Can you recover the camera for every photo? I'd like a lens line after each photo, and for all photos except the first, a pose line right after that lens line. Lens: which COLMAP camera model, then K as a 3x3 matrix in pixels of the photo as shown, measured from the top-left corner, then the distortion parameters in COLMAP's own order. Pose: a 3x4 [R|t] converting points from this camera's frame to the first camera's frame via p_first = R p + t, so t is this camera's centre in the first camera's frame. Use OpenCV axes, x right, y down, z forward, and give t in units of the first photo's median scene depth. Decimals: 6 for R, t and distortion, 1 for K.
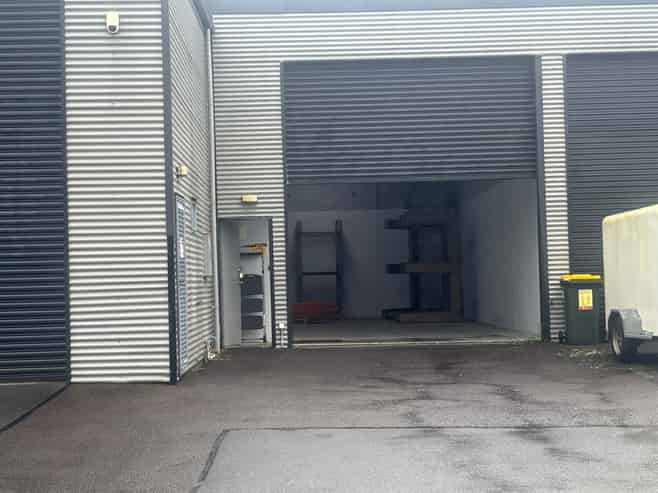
lens RADIAL K [[1174.5, 0, 329.0], [0, 1174.5, 246.5], [0, 0, 1]] dist [0.204570, -0.046452]
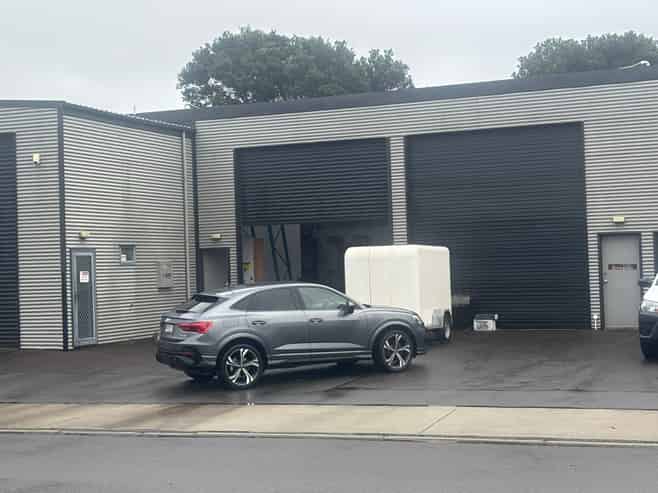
lens RADIAL K [[1174.5, 0, 329.0], [0, 1174.5, 246.5], [0, 0, 1]] dist [0.204570, -0.046452]
pose [[0.915479, -0.011056, -0.402213, 0.709148], [0.019940, 0.999641, 0.017907, -0.052316], [0.401871, -0.024413, 0.915371, -0.388612]]
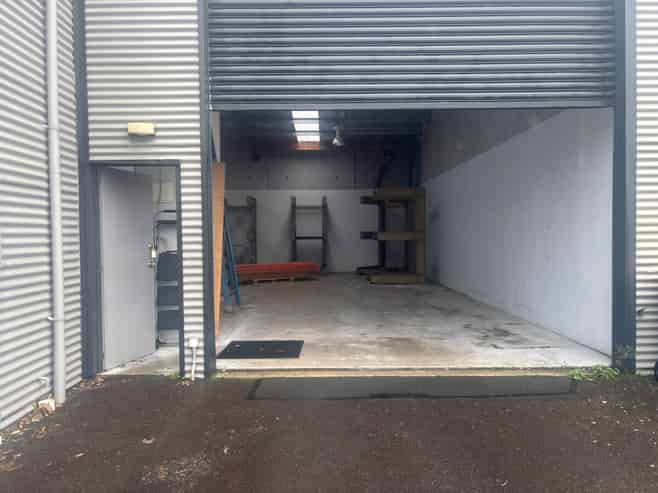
lens RADIAL K [[501.8, 0, 329.0], [0, 501.8, 246.5], [0, 0, 1]] dist [0.050345, -0.000882]
pose [[0.999819, 0.017419, -0.007601, 0.030441], [-0.016971, 0.998317, 0.055458, 0.002730], [0.008554, -0.055319, 0.998432, 0.743114]]
